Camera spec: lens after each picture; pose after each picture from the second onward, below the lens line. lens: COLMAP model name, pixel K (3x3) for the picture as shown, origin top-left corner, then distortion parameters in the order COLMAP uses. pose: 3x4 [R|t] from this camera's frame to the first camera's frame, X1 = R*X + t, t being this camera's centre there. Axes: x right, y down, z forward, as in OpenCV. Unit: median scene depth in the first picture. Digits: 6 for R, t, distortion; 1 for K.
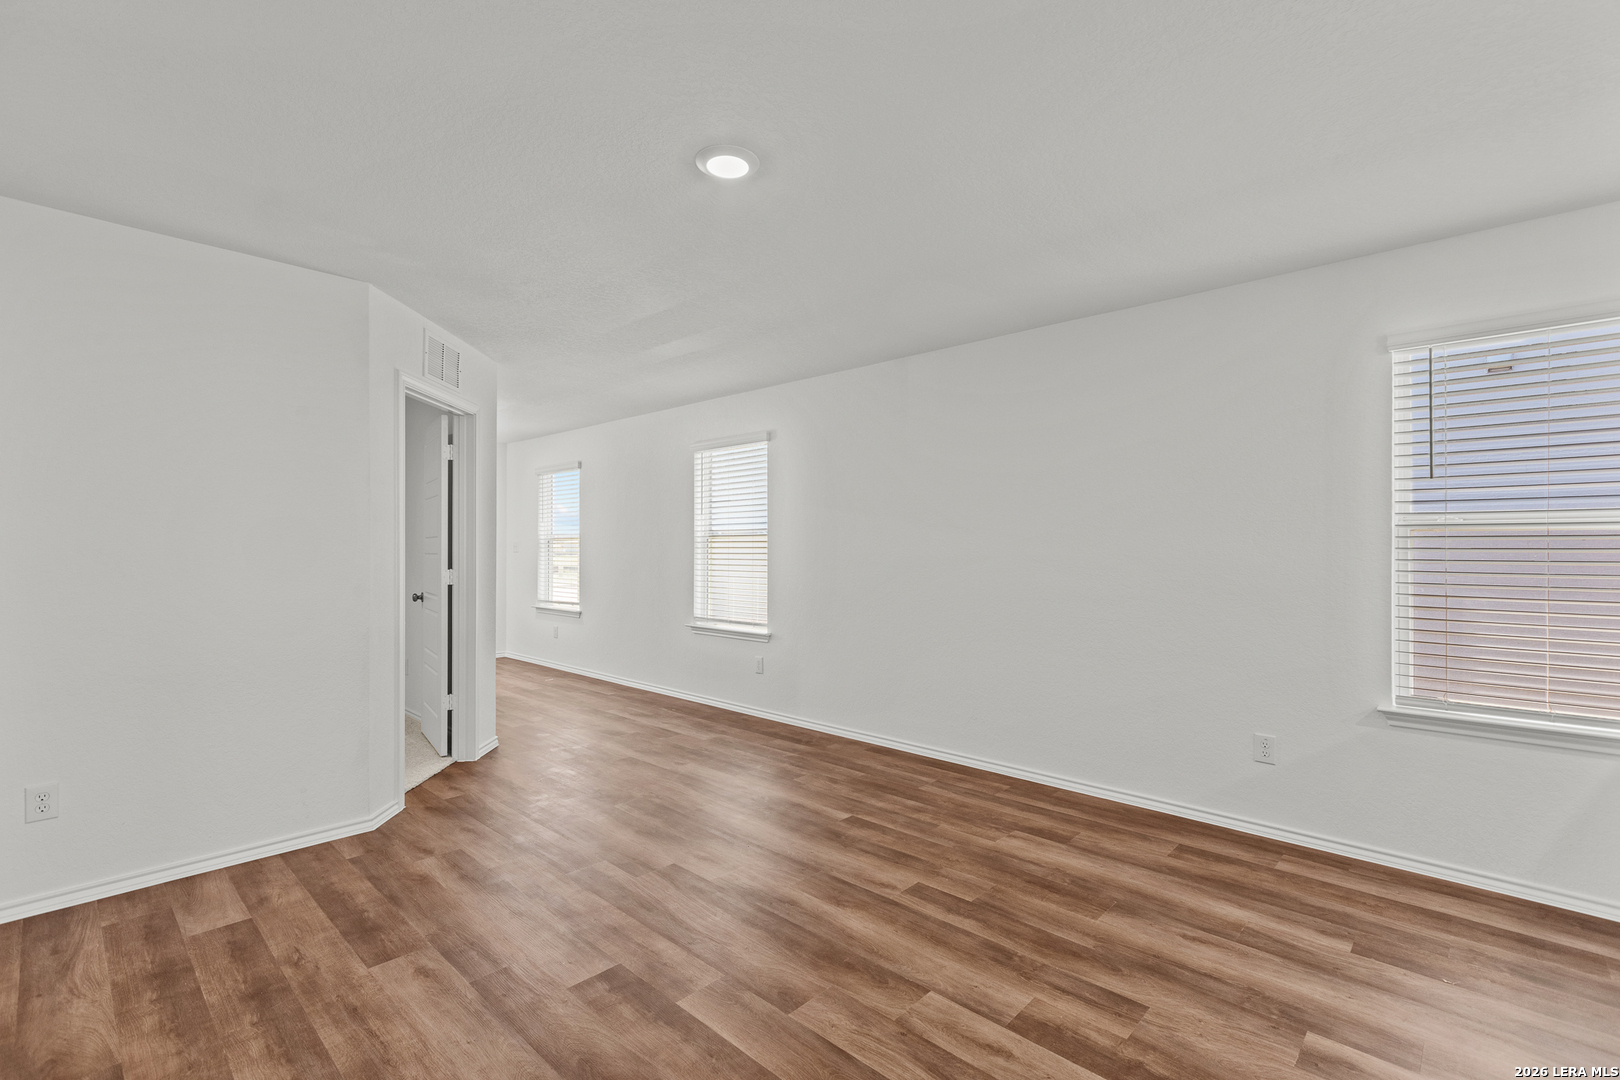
lens RADIAL K [[722.6, 0, 810.3], [0, 722.6, 543.5], [0, 0, 1]] dist [0.005580, -0.001129]
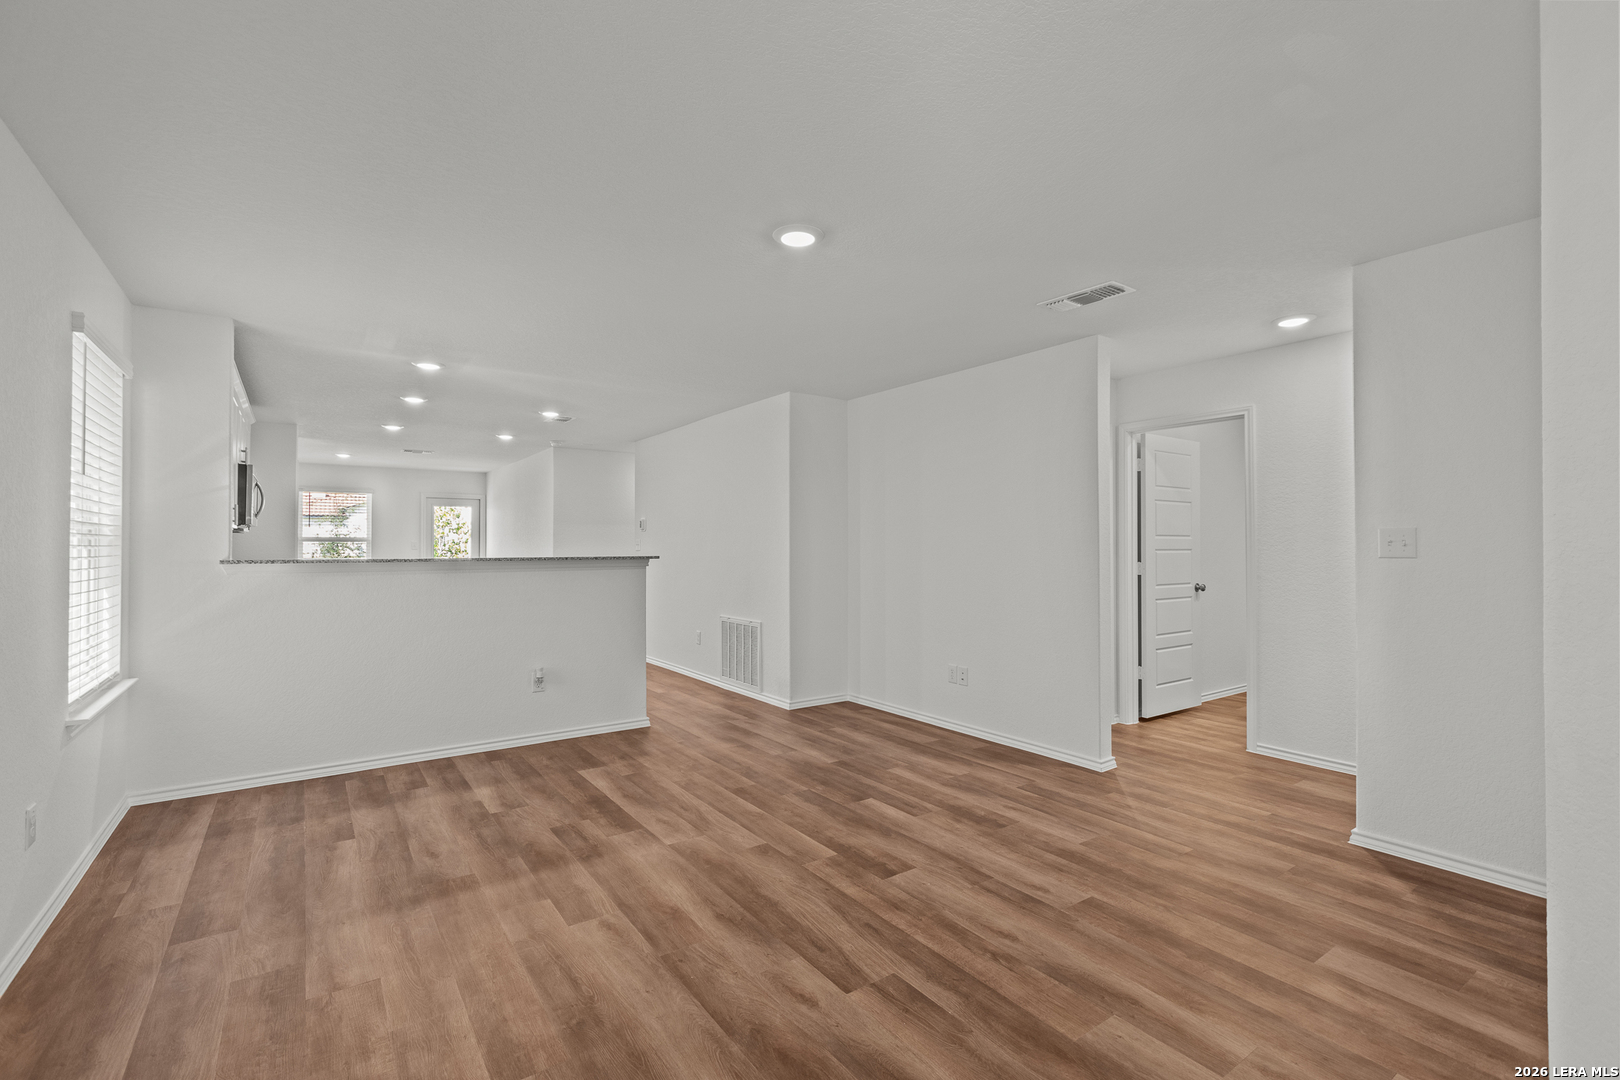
lens RADIAL K [[722.6, 0, 810.4], [0, 722.6, 540.7], [0, 0, 1]] dist [0.005580, -0.001129]
pose [[-0.979222, -0.000574, 0.202793, -0.378704], [-0.003185, 0.999916, -0.012548, 0.014017], [-0.202768, -0.012933, -0.979141, 2.173345]]
